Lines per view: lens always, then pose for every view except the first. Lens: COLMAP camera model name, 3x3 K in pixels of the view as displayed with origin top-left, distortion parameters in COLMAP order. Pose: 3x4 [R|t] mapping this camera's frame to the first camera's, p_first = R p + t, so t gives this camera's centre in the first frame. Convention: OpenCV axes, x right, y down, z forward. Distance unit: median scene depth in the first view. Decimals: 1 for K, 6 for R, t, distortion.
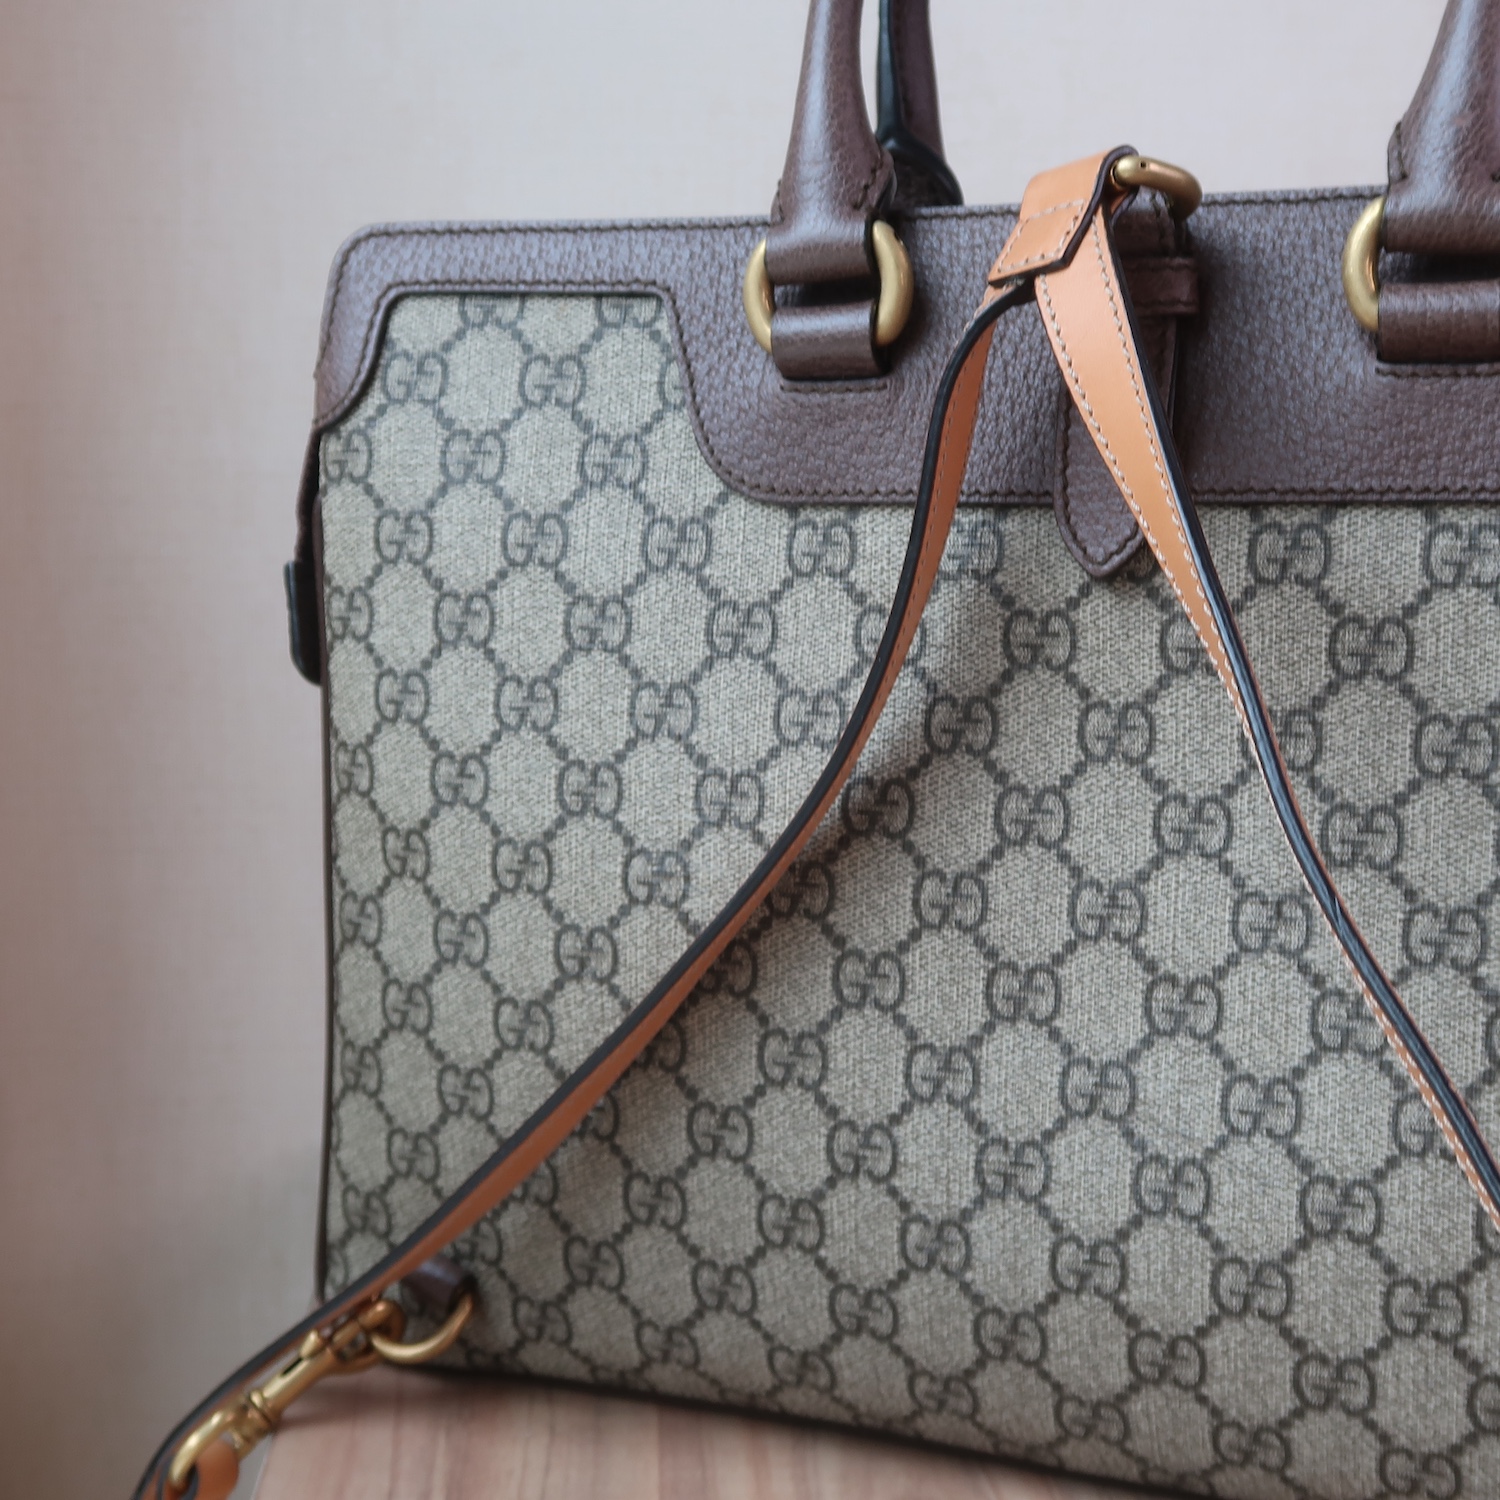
lens RADIAL K [[2308.6, 0, 764.2], [0, 2308.6, 746.8], [0, 0, 1]] dist [-0.009447, -0.027485]
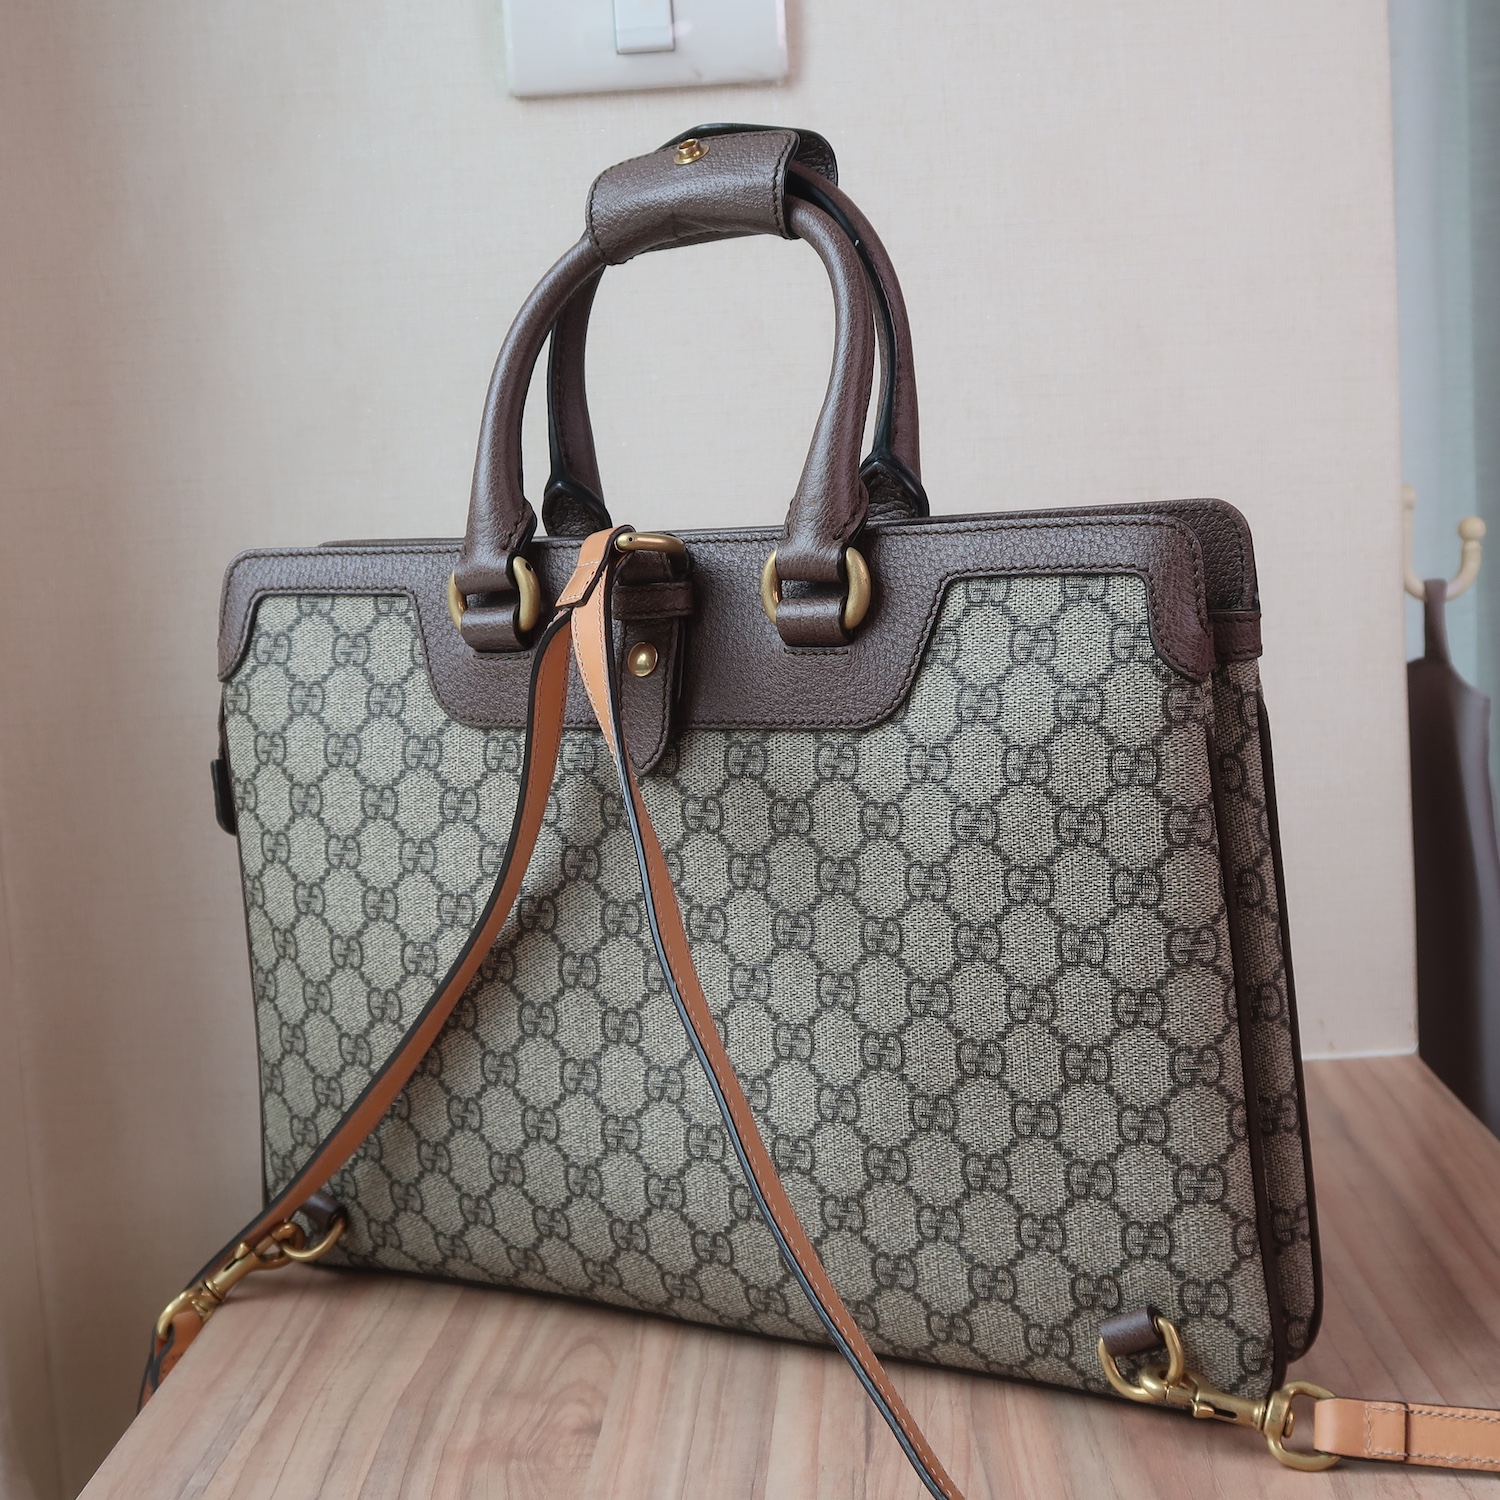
lens RADIAL K [[2308.6, 0, 764.2], [0, 2308.6, 746.8], [0, 0, 1]] dist [-0.009447, -0.027485]
pose [[0.991290, -0.042253, -0.124738, 0.414541], [0.044411, 0.998907, 0.014573, -0.107958], [0.123985, -0.019986, 0.992083, -0.592662]]
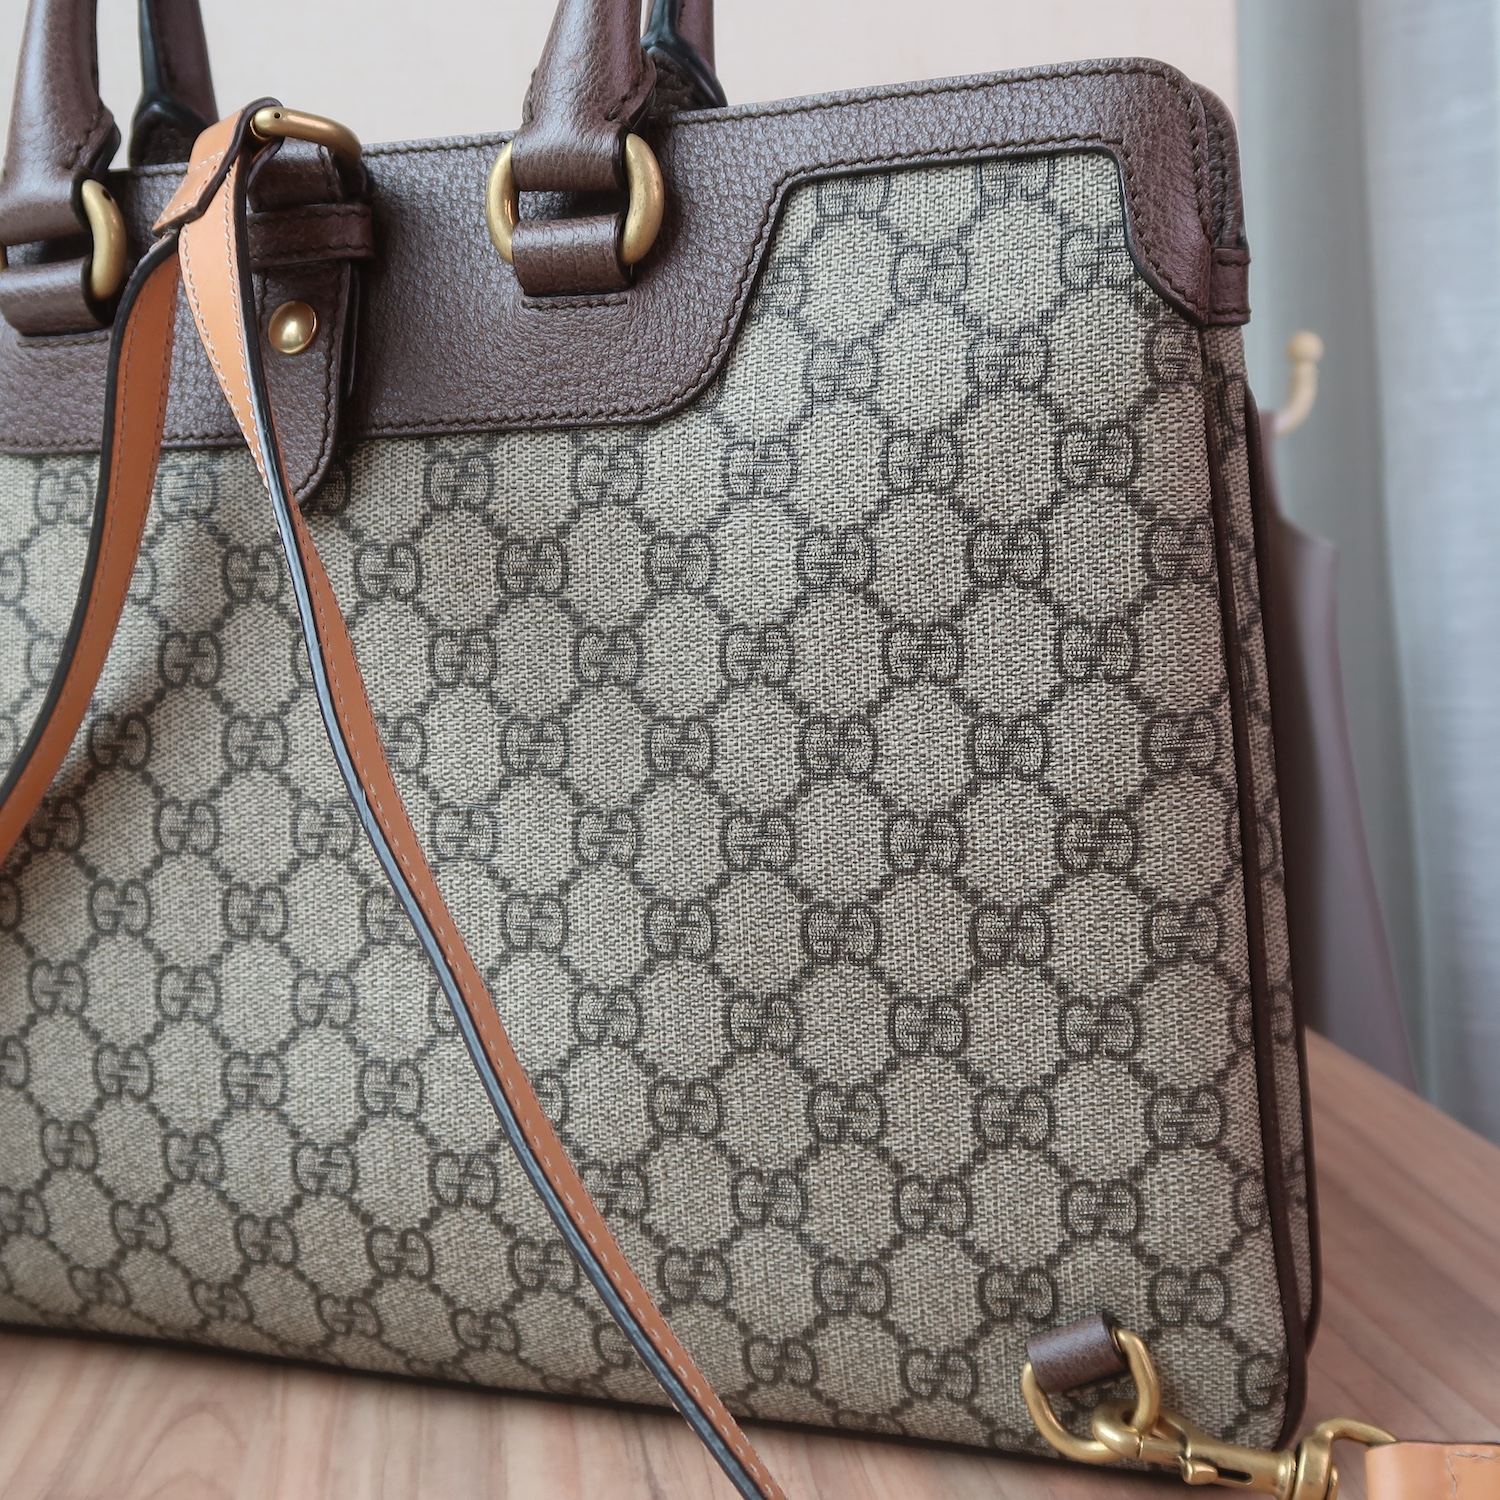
lens RADIAL K [[2308.6, 0, 764.2], [0, 2308.6, 746.8], [0, 0, 1]] dist [-0.009447, -0.027485]
pose [[0.997610, -0.042932, 0.054146, 0.282226], [0.042681, 0.999072, 0.005774, 0.034753], [-0.054343, -0.003450, 0.998516, -0.056913]]
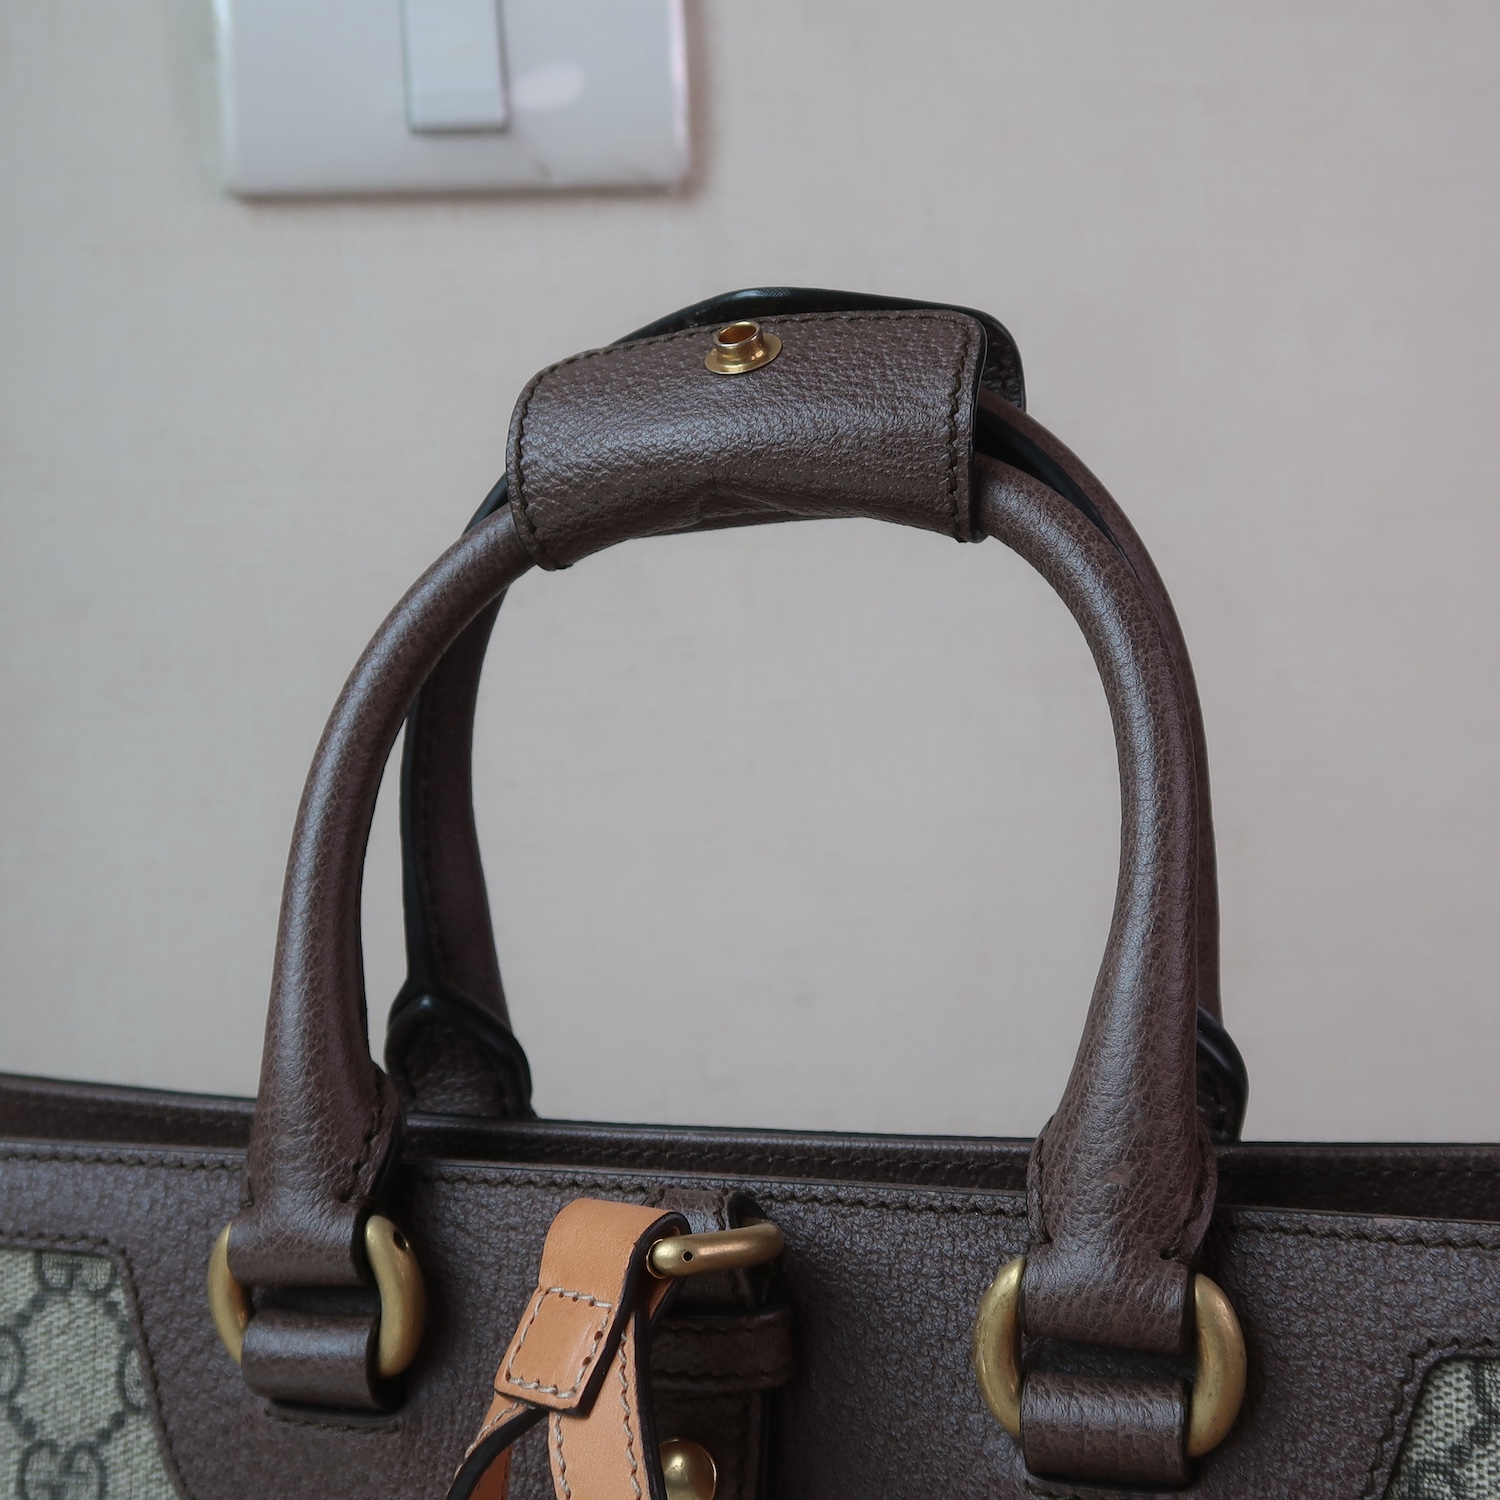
lens RADIAL K [[2308.6, 0, 764.2], [0, 2308.6, 746.8], [0, 0, 1]] dist [-0.009447, -0.027485]
pose [[0.996877, -0.049476, 0.061544, 0.135044], [0.050339, 0.998653, -0.012560, -0.358527], [-0.060840, 0.015619, 0.998025, 0.241375]]
